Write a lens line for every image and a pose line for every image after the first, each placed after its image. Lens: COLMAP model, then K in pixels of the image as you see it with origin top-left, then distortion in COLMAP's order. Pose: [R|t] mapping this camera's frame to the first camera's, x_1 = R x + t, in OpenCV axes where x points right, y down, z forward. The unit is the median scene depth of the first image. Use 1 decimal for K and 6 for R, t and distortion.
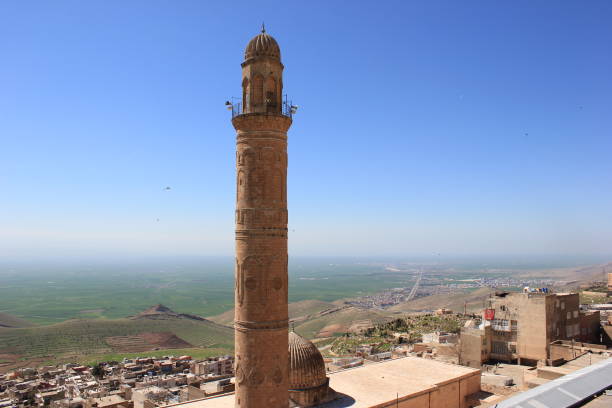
lens RADIAL K [[507.9, 0, 306.0], [0, 507.9, 204.0], [0, 0, 1]] dist [-0.176920, 0.164660]
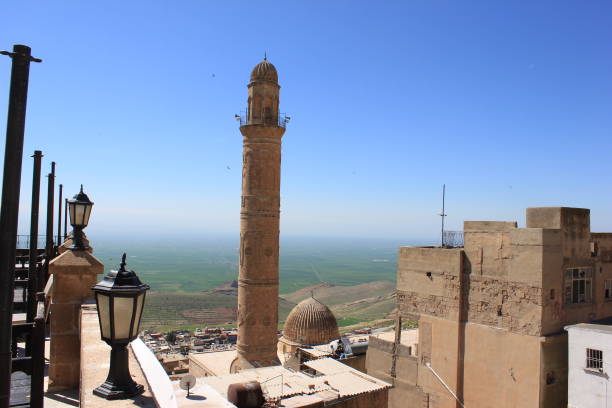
lens RADIAL K [[510.5, 0, 306.0], [0, 510.5, 204.0], [0, 0, 1]] dist [-0.170989, 0.161265]
pose [[0.988441, 0.019677, -0.150322, 0.145964], [-0.013899, 0.999127, 0.039396, -0.014802], [0.150966, -0.036851, 0.987852, -0.190914]]
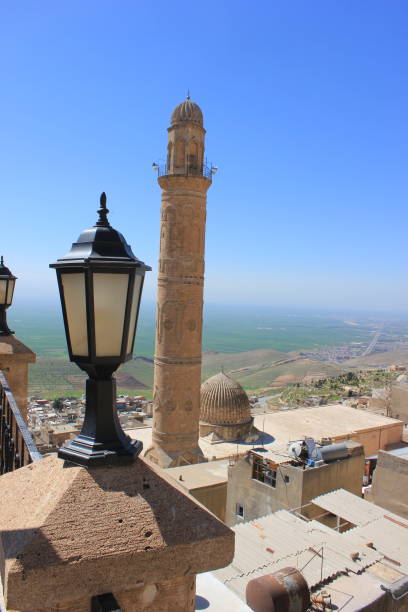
lens RADIAL K [[507.9, 0, 195.3], [0, 507.9, 302.2], [0, 0, 1]] dist [-0.176920, 0.164660]
pose [[0.989568, 0.043275, -0.137410, 0.064501], [-0.029531, 0.994495, 0.100535, -0.006379], [0.141004, -0.095428, 0.985399, -0.075762]]
